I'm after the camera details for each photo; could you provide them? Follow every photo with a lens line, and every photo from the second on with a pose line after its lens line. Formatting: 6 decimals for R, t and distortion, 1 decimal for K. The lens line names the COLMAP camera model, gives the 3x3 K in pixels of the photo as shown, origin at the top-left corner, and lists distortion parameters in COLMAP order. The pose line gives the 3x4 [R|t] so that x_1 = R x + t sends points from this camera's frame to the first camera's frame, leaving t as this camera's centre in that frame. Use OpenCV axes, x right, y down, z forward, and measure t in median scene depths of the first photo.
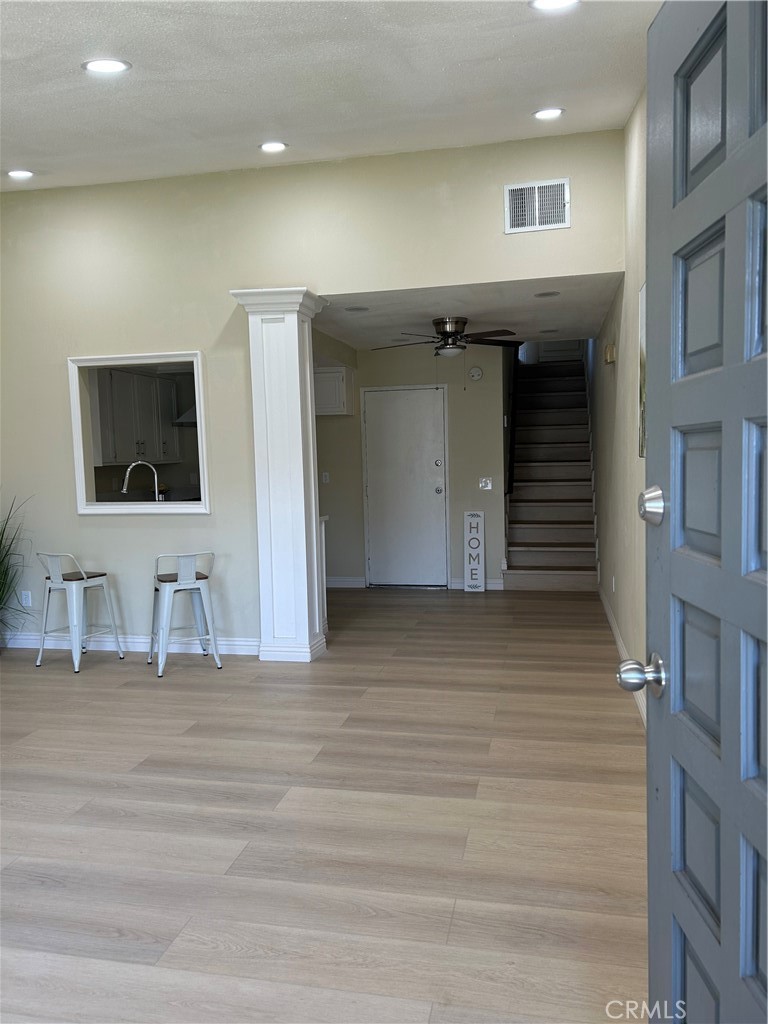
lens RADIAL K [[777.7, 0, 388.2], [0, 777.7, 513.4], [0, 0, 1]] dist [0.031938, -0.026039]
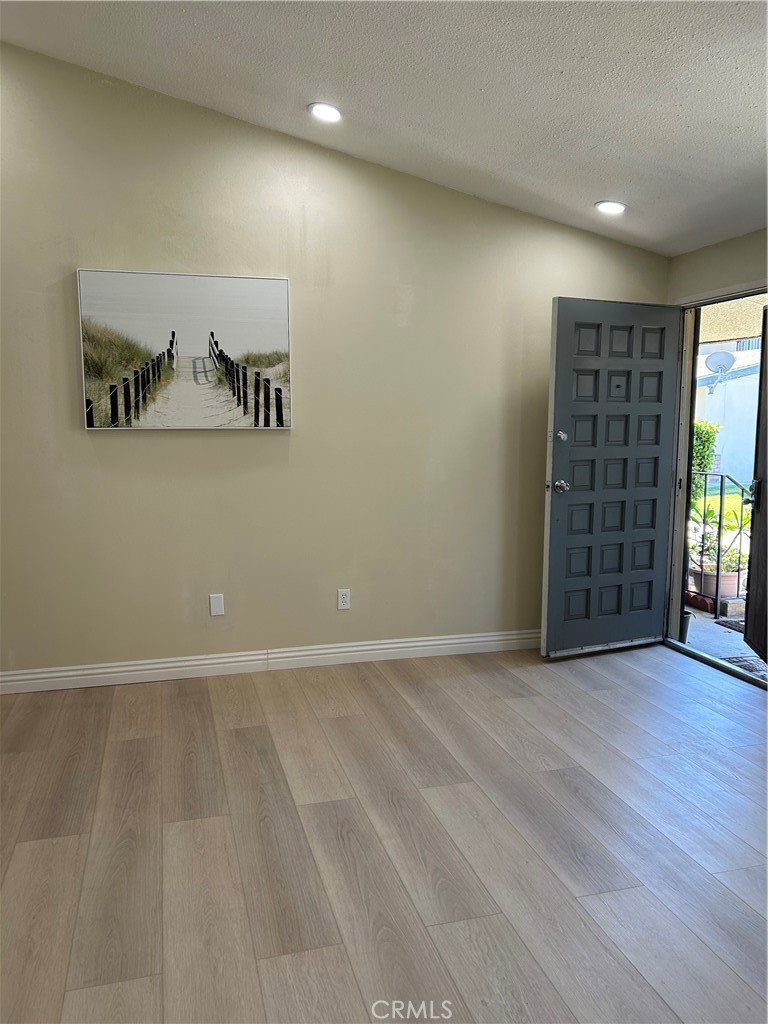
lens RADIAL K [[777.7, 0, 384.9], [0, 777.7, 511.3], [0, 0, 1]] dist [0.031938, -0.026039]
pose [[-0.468301, -0.090679, 0.878904, -0.554240], [0.076858, 0.986769, 0.142760, -0.053678], [-0.880220, 0.134405, -0.455135, 0.779254]]
